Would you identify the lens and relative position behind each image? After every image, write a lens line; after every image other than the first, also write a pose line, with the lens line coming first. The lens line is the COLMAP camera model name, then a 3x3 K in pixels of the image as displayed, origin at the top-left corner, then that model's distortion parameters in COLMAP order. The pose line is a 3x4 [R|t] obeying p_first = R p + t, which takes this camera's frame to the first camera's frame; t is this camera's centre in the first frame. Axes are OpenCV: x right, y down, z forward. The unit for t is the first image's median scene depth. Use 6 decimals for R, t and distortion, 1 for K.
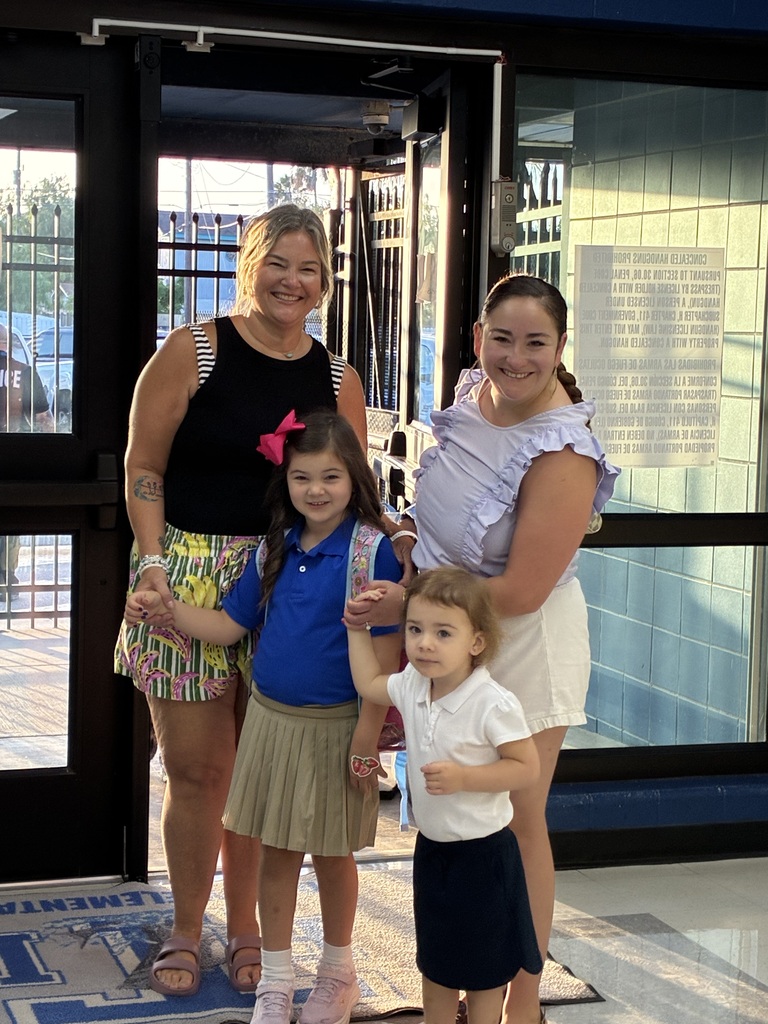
lens RADIAL K [[2037.6, 0, 364.0], [0, 2037.6, 484.7], [0, 0, 1]] dist [0.109717, 0.000000]
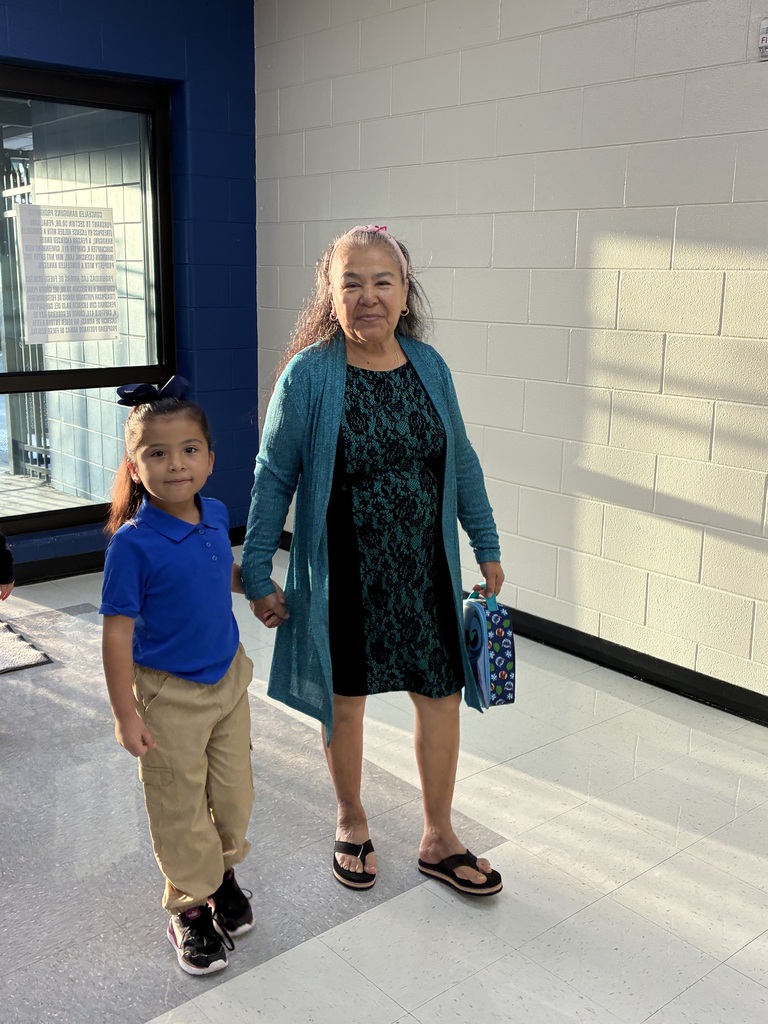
lens RADIAL K [[1041.1, 0, 400.1], [0, 1041.1, 496.0], [0, 0, 1]] dist [0.010968, 0.000000]
pose [[0.929897, -0.088692, 0.356967, 0.069818], [0.038063, 0.988486, 0.146447, 0.001680], [-0.365845, -0.122593, 0.922566, 0.096952]]
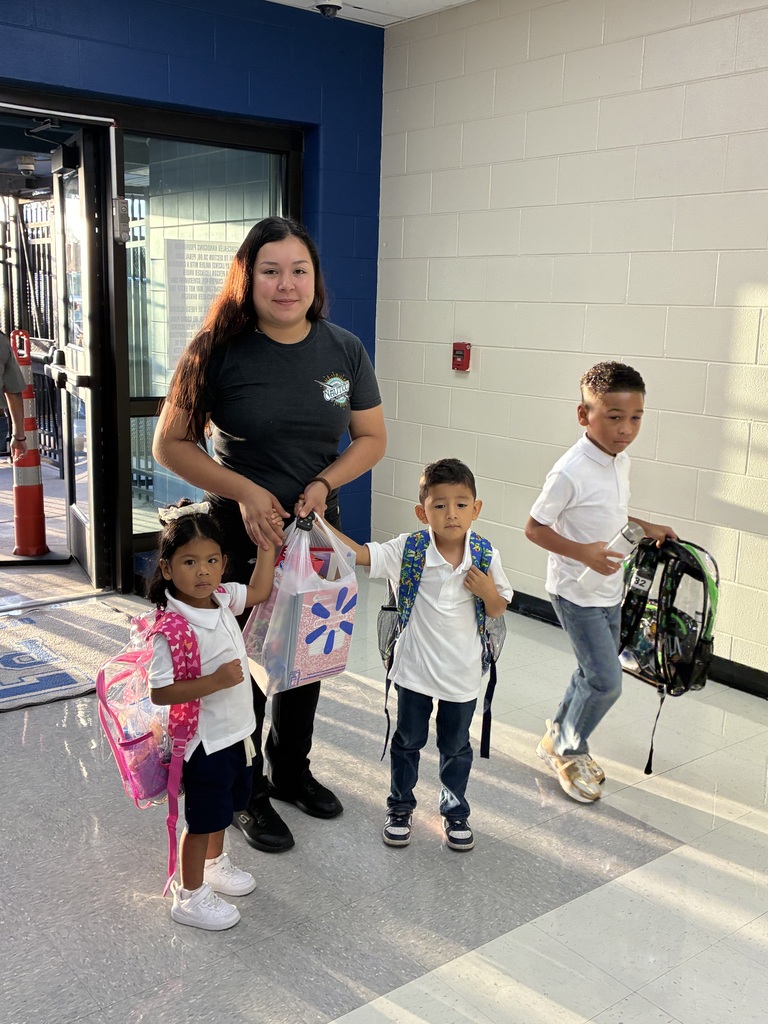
lens RADIAL K [[1041.1, 0, 382.5], [0, 1041.1, 505.0], [0, 0, 1]] dist [0.010968, 0.000000]
pose [[0.945048, -0.062297, 0.320942, -0.017617], [0.023299, 0.992015, 0.123951, 0.000276], [-0.326101, -0.109662, 0.938953, 0.090765]]
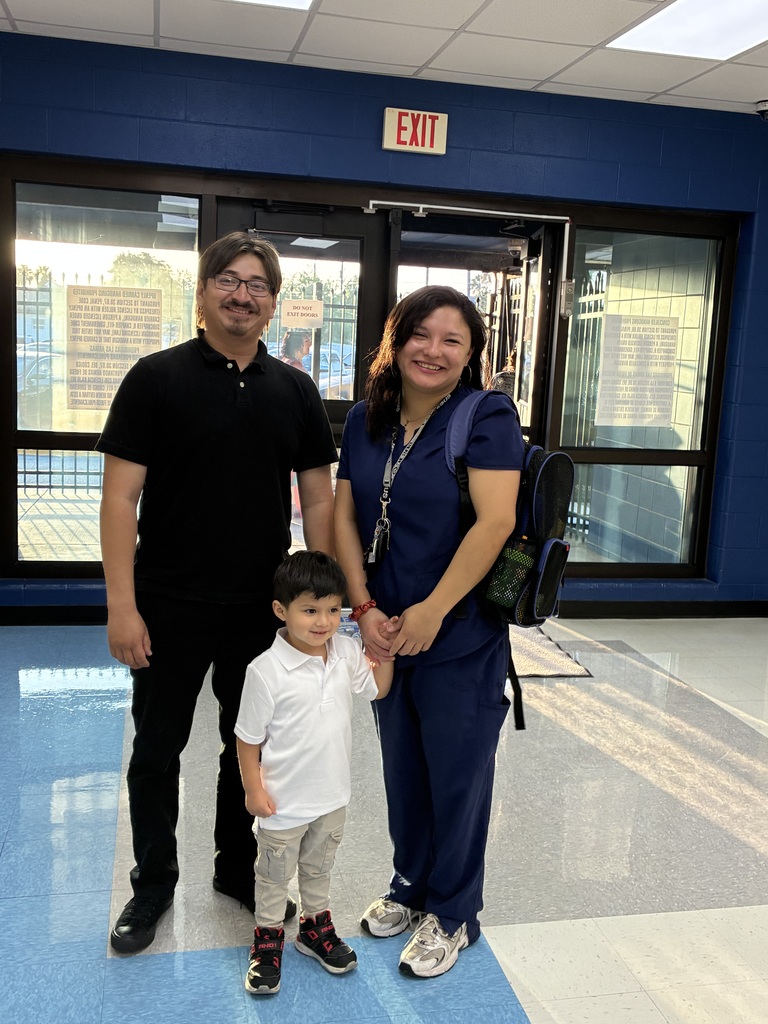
lens RADIAL K [[1041.1, 0, 381.9], [0, 1041.1, 498.6], [0, 0, 1]] dist [0.010968, 0.000000]
pose [[0.991652, 0.041581, -0.122057, 0.019603], [-0.033940, 0.997371, 0.064029, 0.006053], [0.124398, -0.059352, 0.990456, -0.058190]]
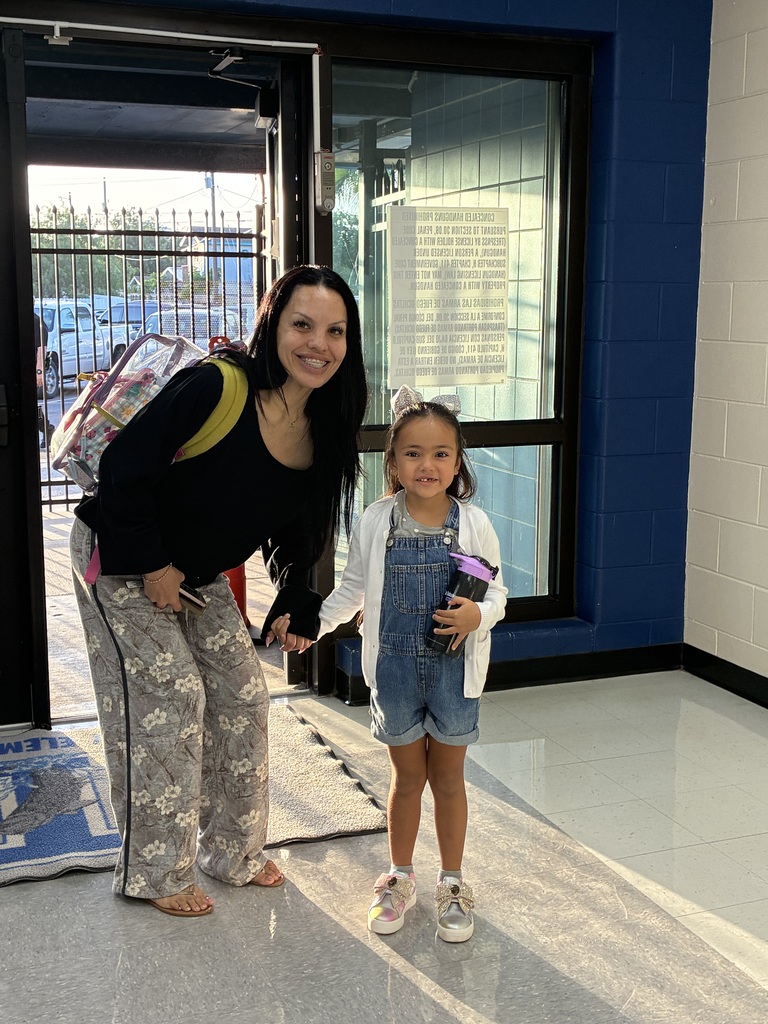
lens RADIAL K [[1281.7, 0, 384.4], [0, 1281.7, 513.4], [0, 0, 1]] dist [0.013607, 0.000000]
pose [[0.999156, -0.027994, 0.030066, 0.071966], [0.025265, 0.995836, 0.087594, -0.000225], [-0.032393, -0.086760, 0.995702, 0.206042]]
